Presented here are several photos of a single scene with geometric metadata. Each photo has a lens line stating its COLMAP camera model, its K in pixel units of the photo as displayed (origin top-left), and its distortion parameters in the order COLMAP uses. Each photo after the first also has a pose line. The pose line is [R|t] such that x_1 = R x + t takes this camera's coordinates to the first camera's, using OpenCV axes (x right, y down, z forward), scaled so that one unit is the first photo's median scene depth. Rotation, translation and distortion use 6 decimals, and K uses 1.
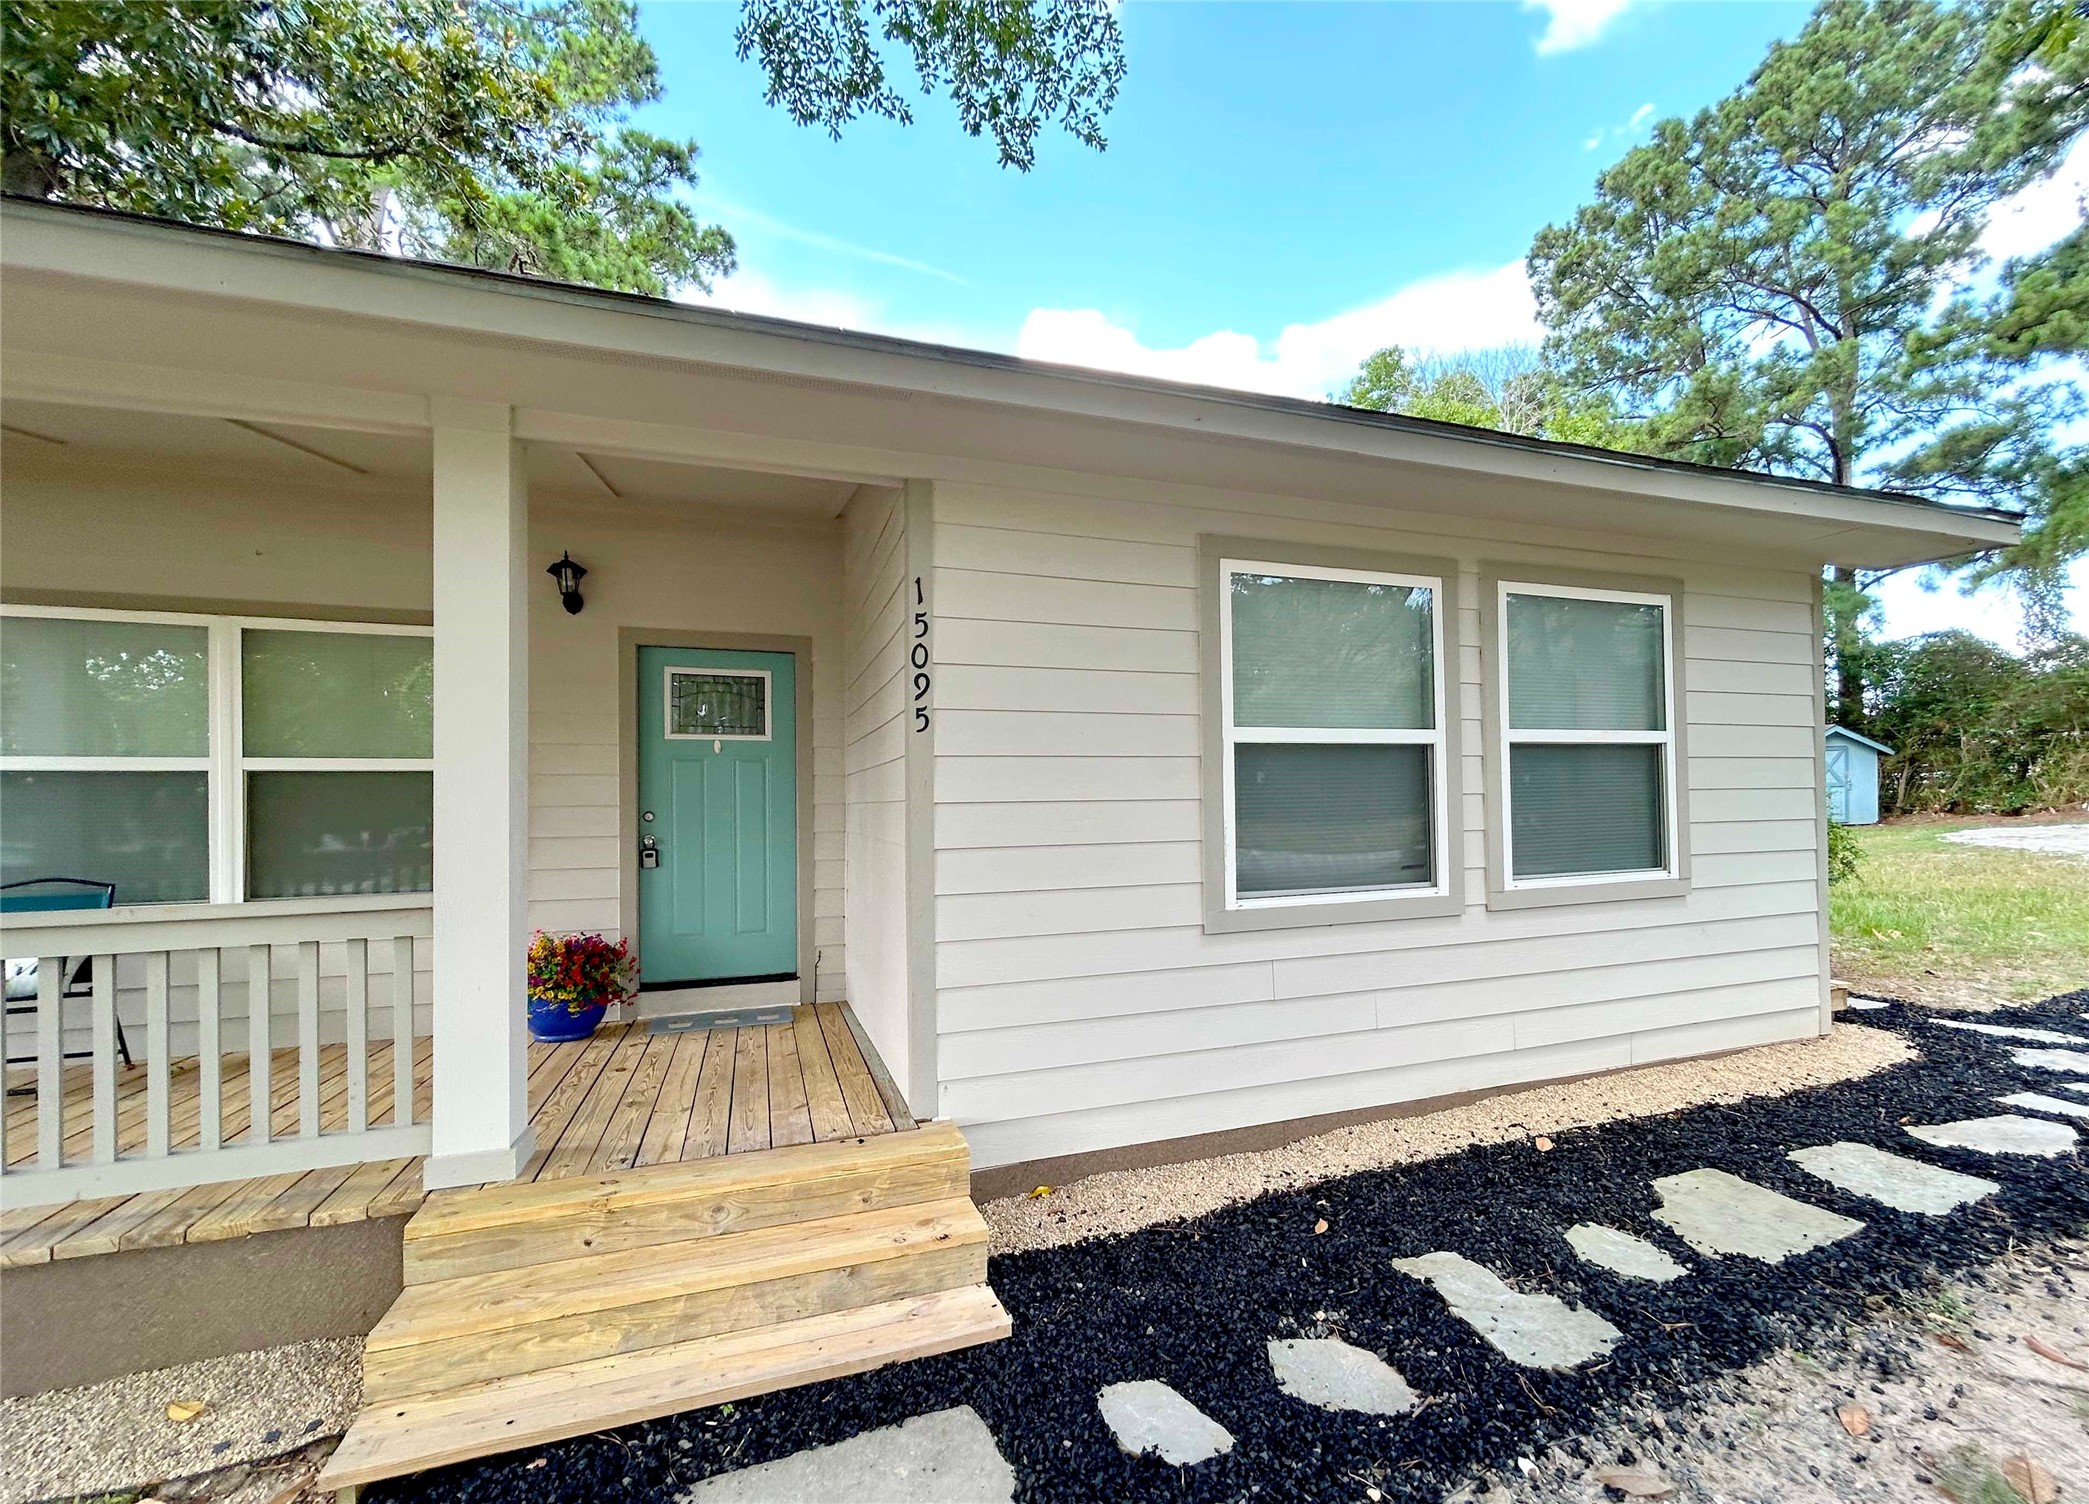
lens RADIAL K [[876.4, 0, 1062.5], [0, 876.4, 793.2], [0, 0, 1]] dist [-0.002167, -0.000204]
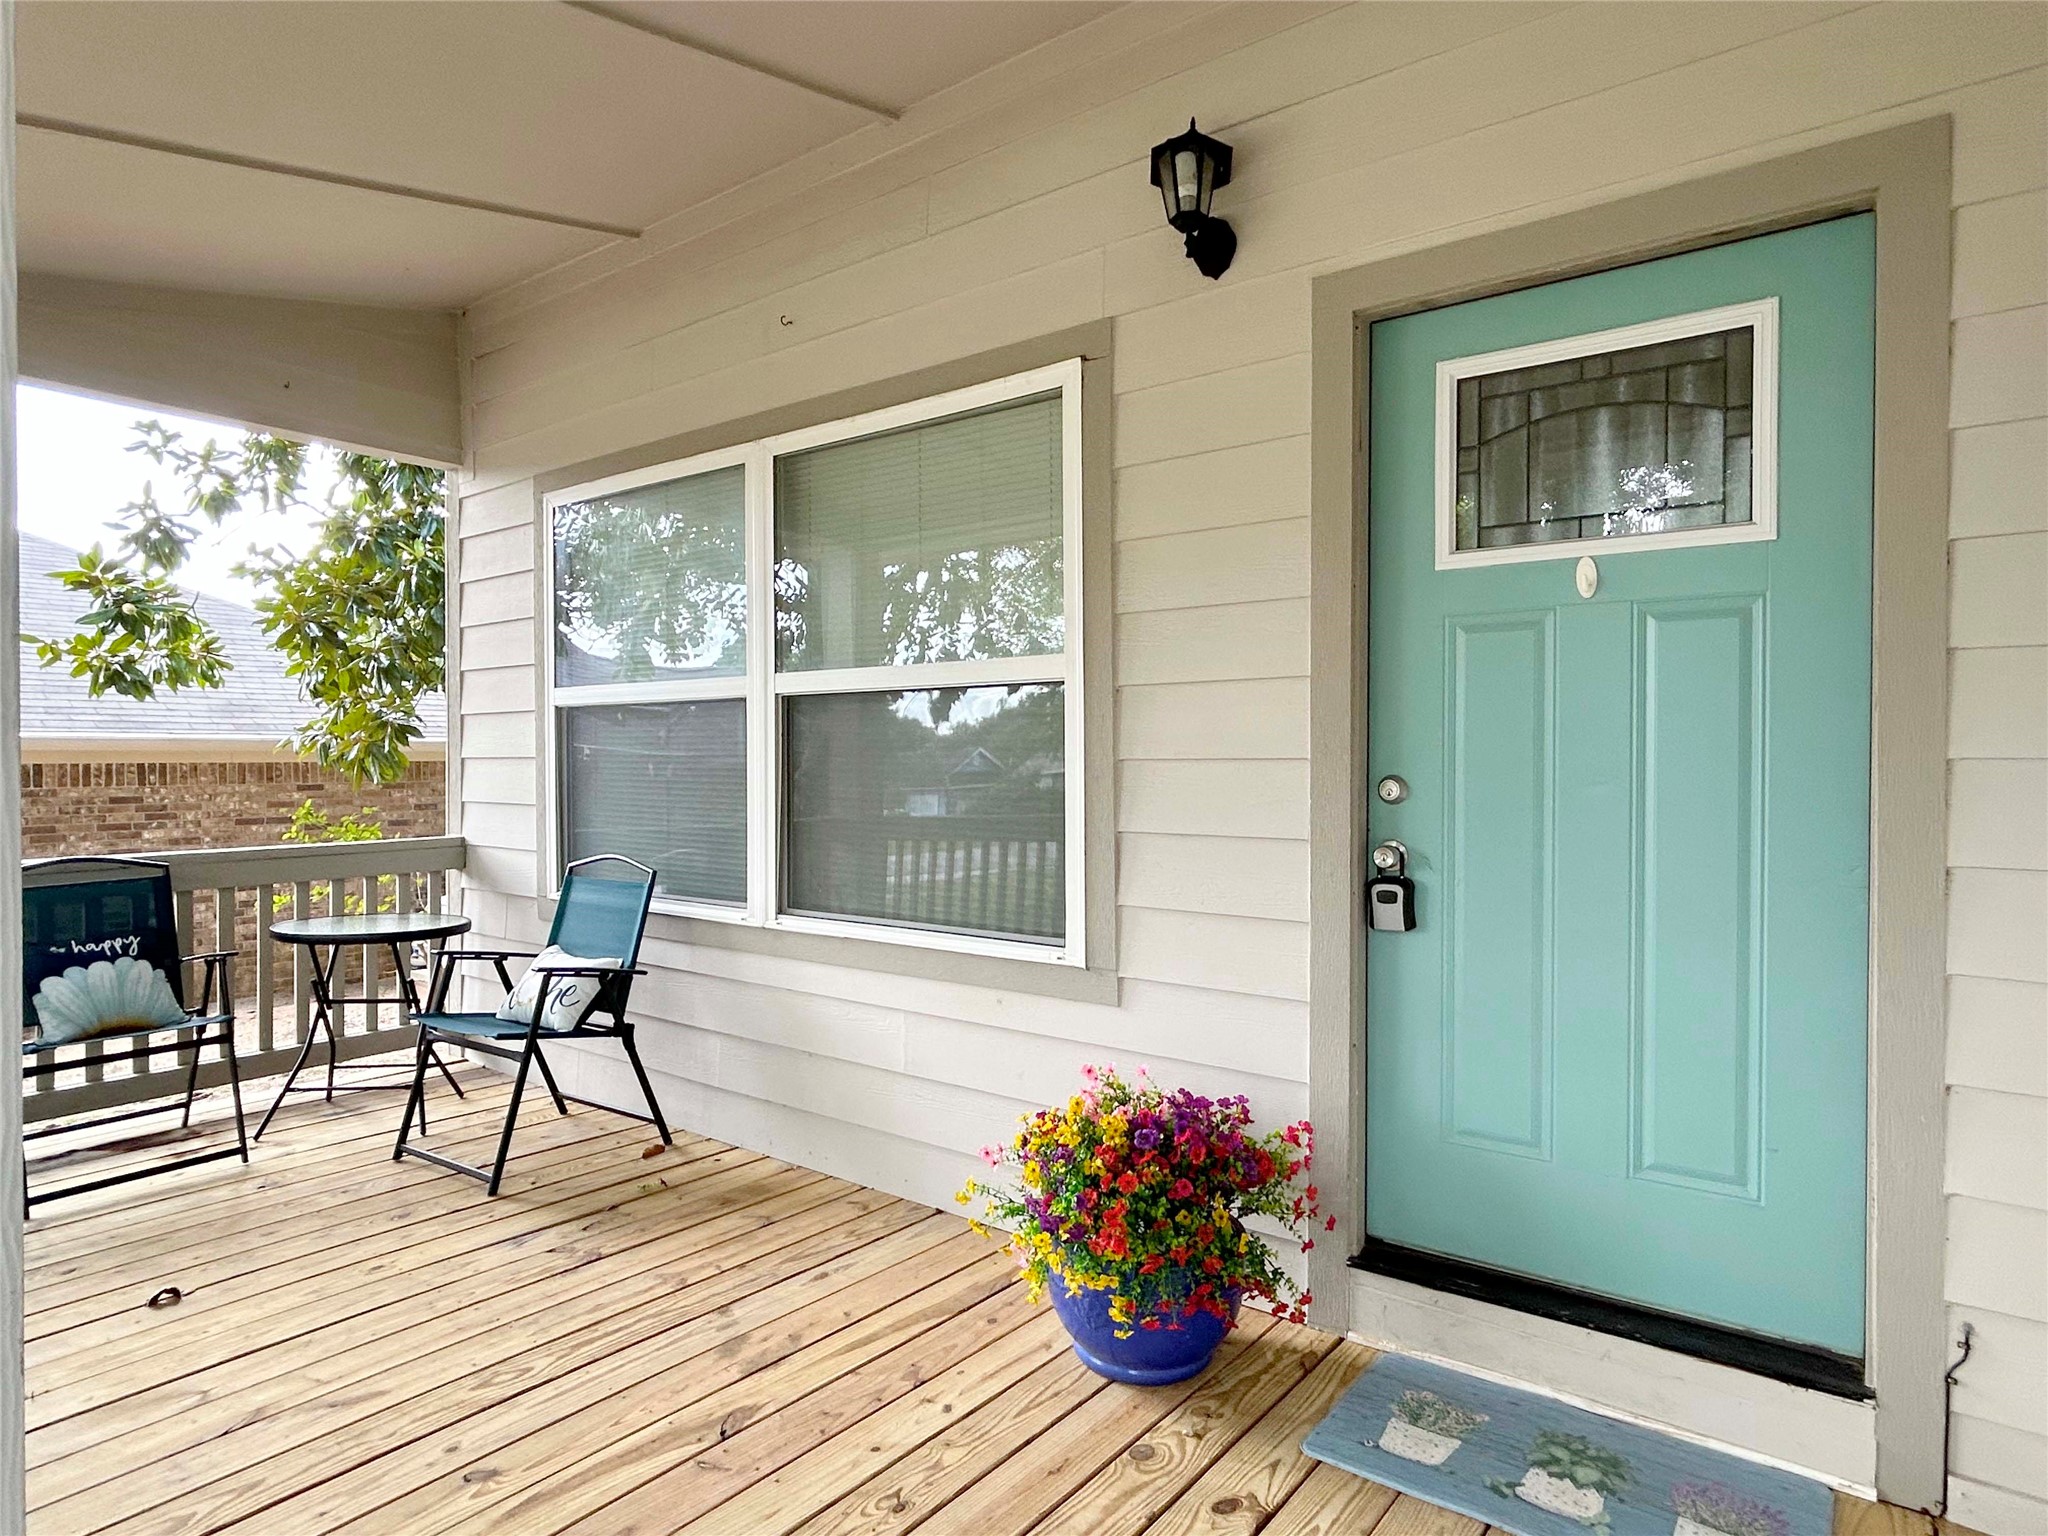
lens RADIAL K [[1160.1, 0, 1025.9], [0, 1160.1, 776.2], [0, 0, 1]] dist [-0.003855, -0.000308]
pose [[0.552672, 0.022478, -0.833095, -0.193610], [0.009614, 0.999398, 0.033342, 0.004679], [0.833343, -0.026437, 0.552123, 0.756885]]
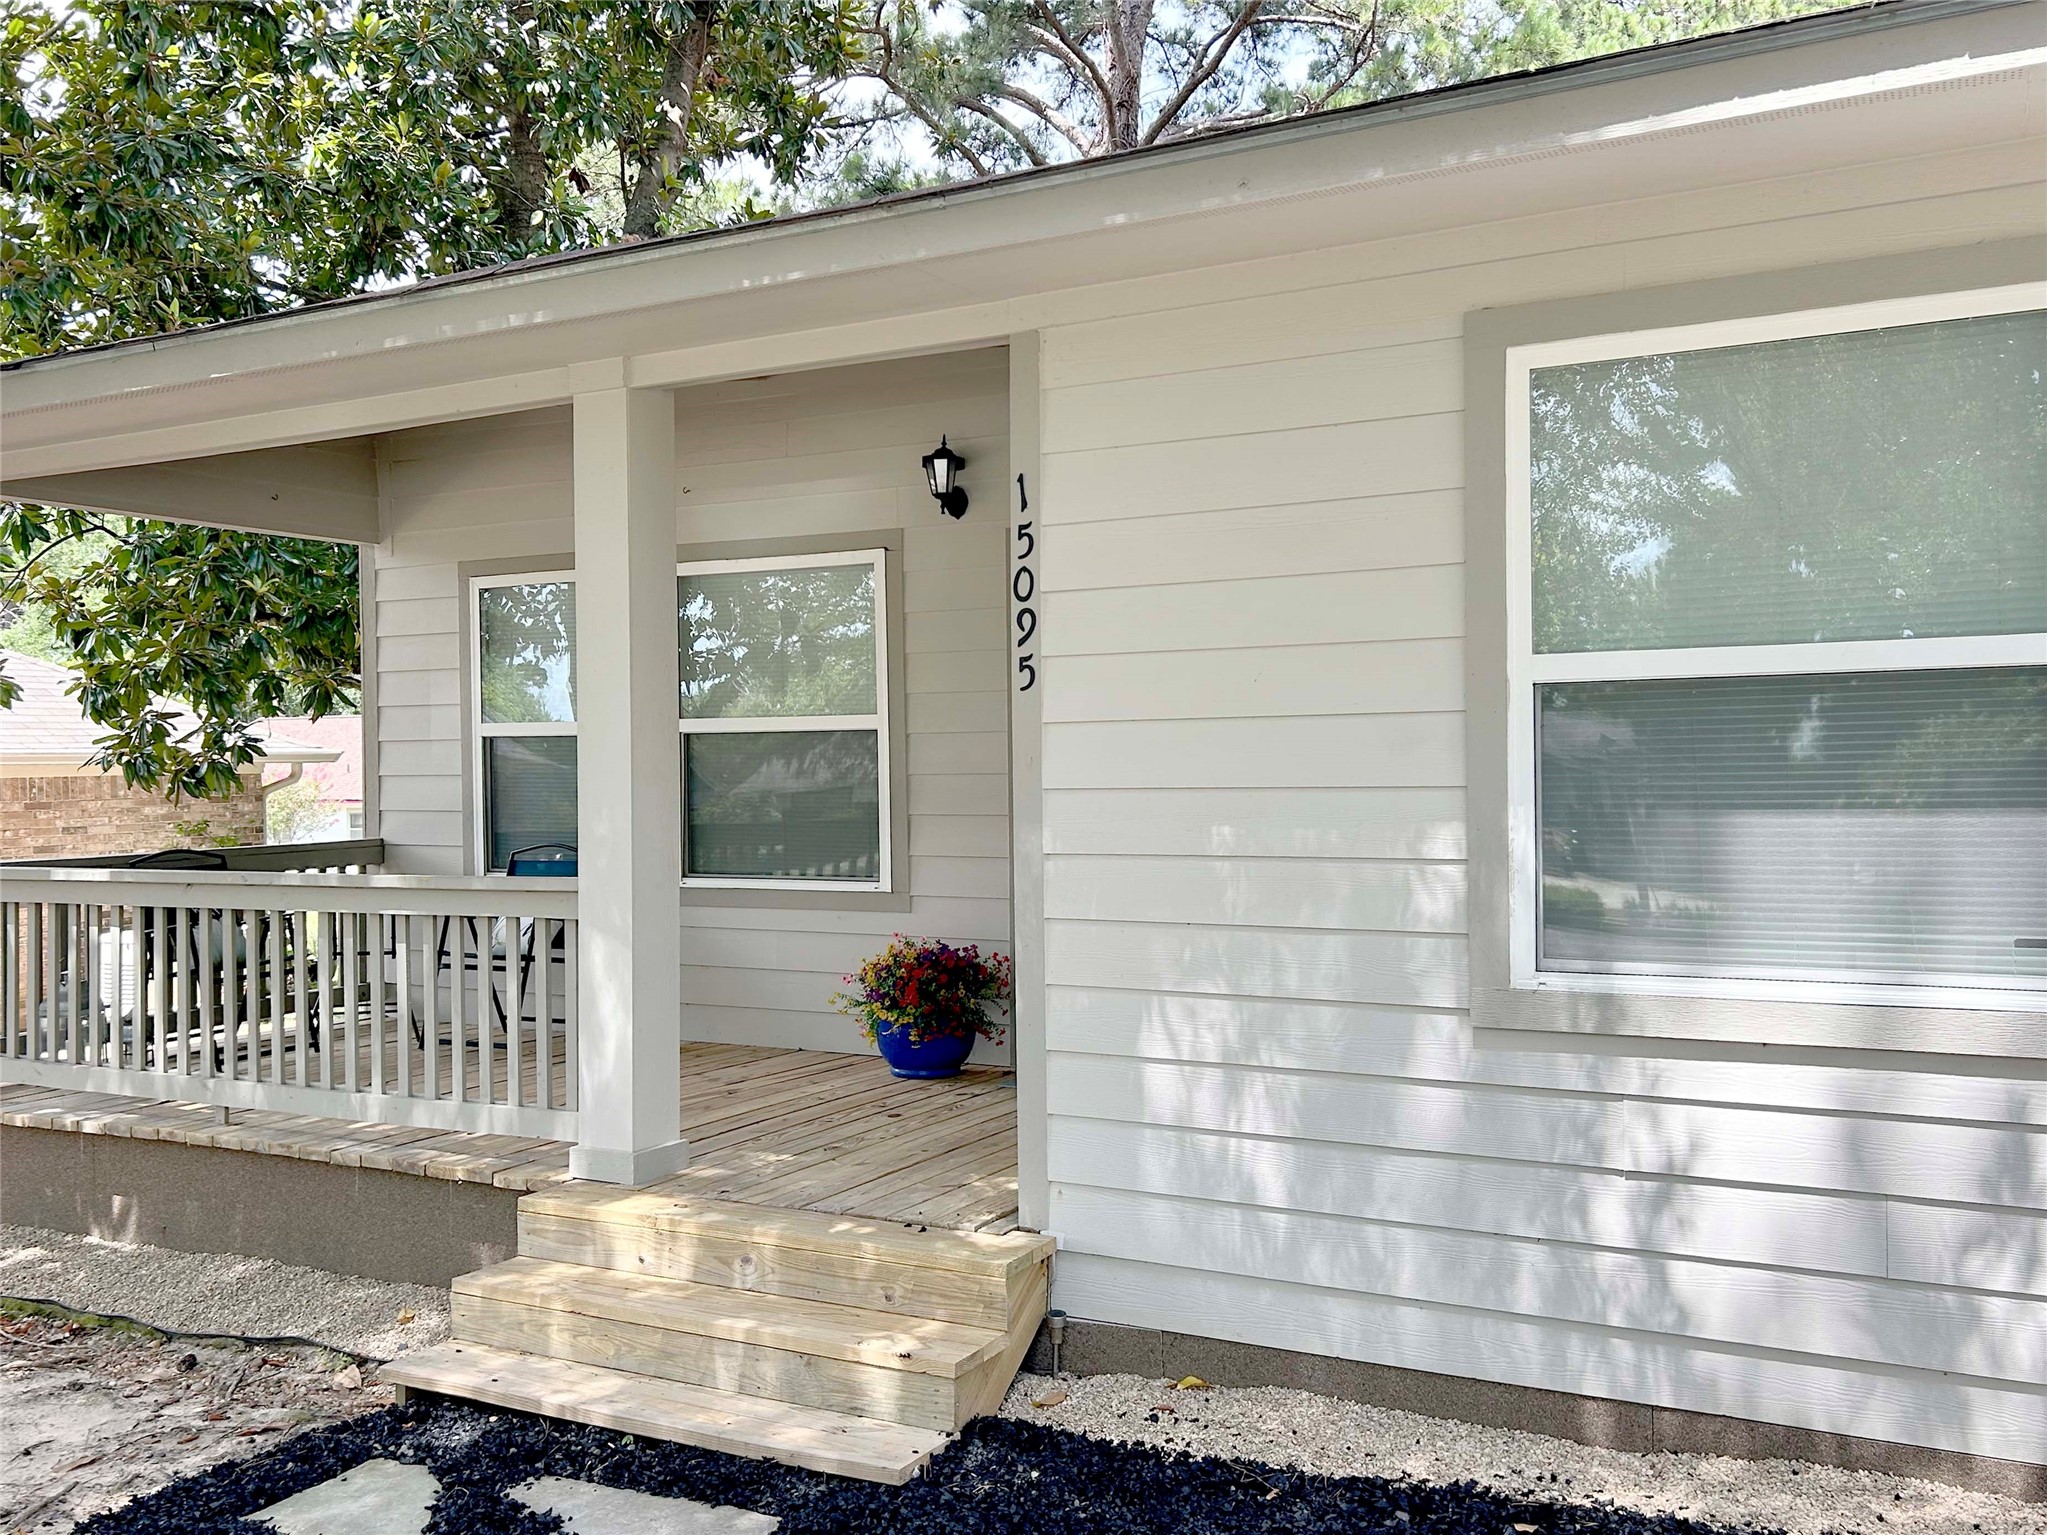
lens RADIAL K [[1777.9, 0, 1023.5], [0, 1777.9, 767.5], [0, 0, 1]] dist [0.127679, -0.235029]
pose [[0.678562, 0.008200, -0.734498, 0.715725], [0.014754, 0.999584, 0.024790, -0.033717], [0.734395, -0.027658, 0.678158, 0.006385]]
